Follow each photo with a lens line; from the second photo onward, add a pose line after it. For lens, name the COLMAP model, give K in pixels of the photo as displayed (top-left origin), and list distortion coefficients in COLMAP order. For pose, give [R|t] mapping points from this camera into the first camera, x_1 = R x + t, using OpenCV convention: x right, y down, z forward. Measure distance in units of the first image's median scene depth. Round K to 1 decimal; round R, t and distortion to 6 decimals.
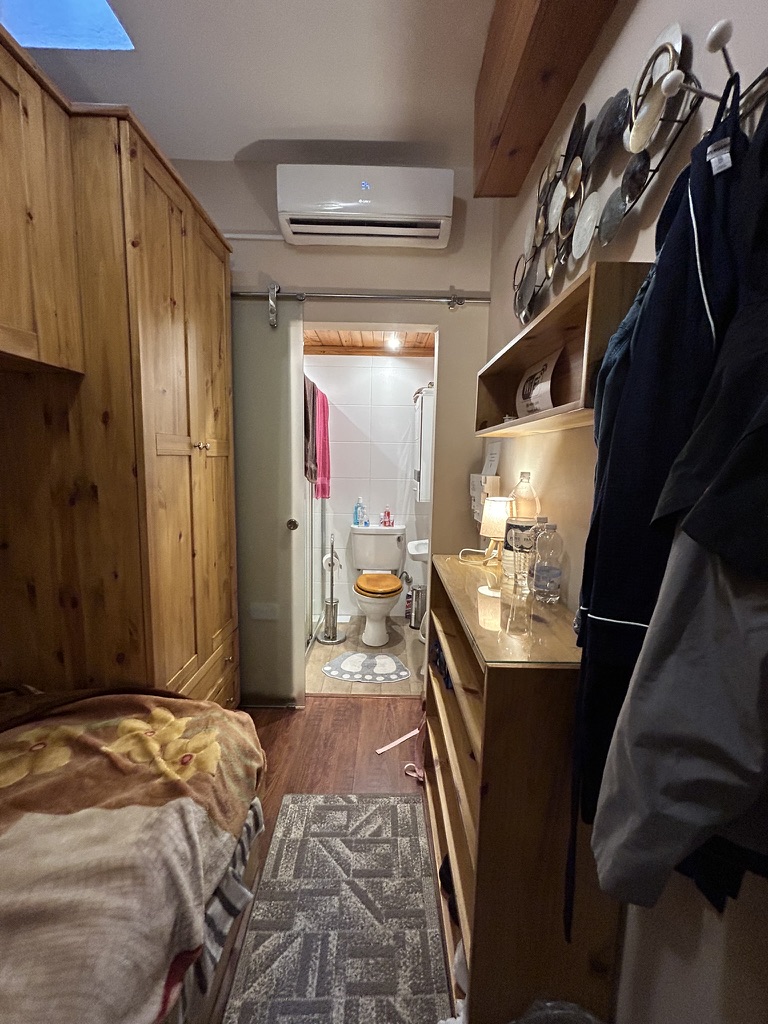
lens RADIAL K [[413.3, 0, 387.6], [0, 413.3, 512.5], [0, 0, 1]] dist [-0.001718, -0.000370]
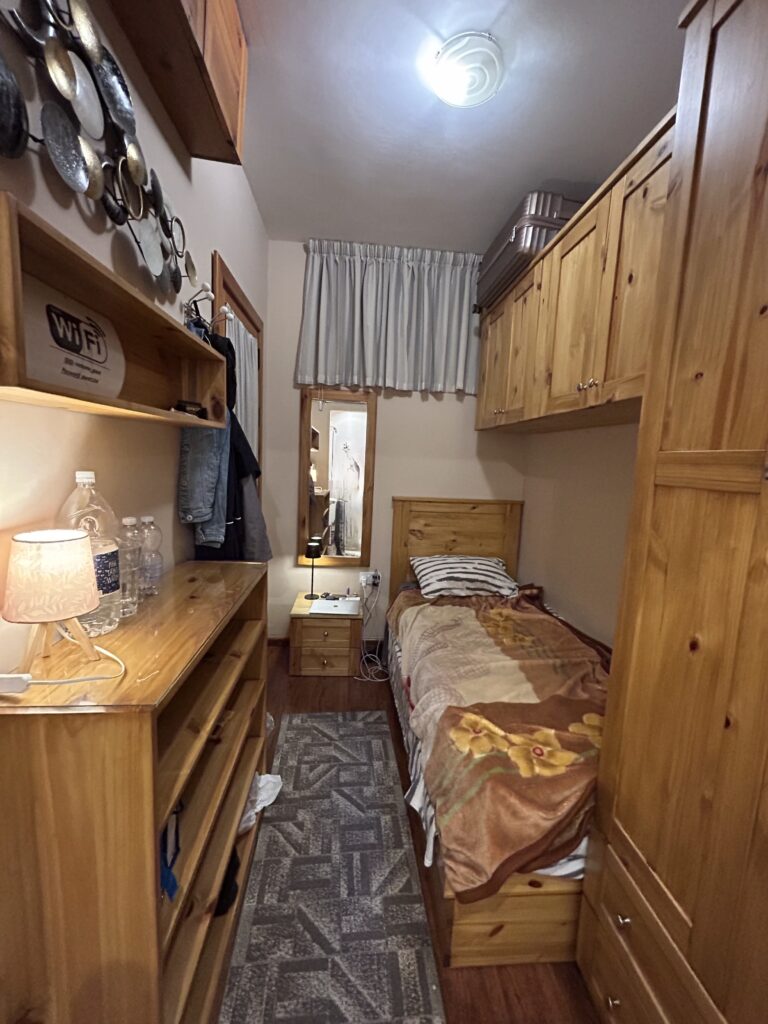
lens RADIAL K [[413.3, 0, 384.3], [0, 413.3, 514.4], [0, 0, 1]] dist [-0.001718, -0.000370]
pose [[-0.993811, -0.074452, -0.082444, -0.072324], [-0.093188, 0.962724, 0.253926, -0.246538], [0.060465, 0.260038, -0.963703, 1.818092]]
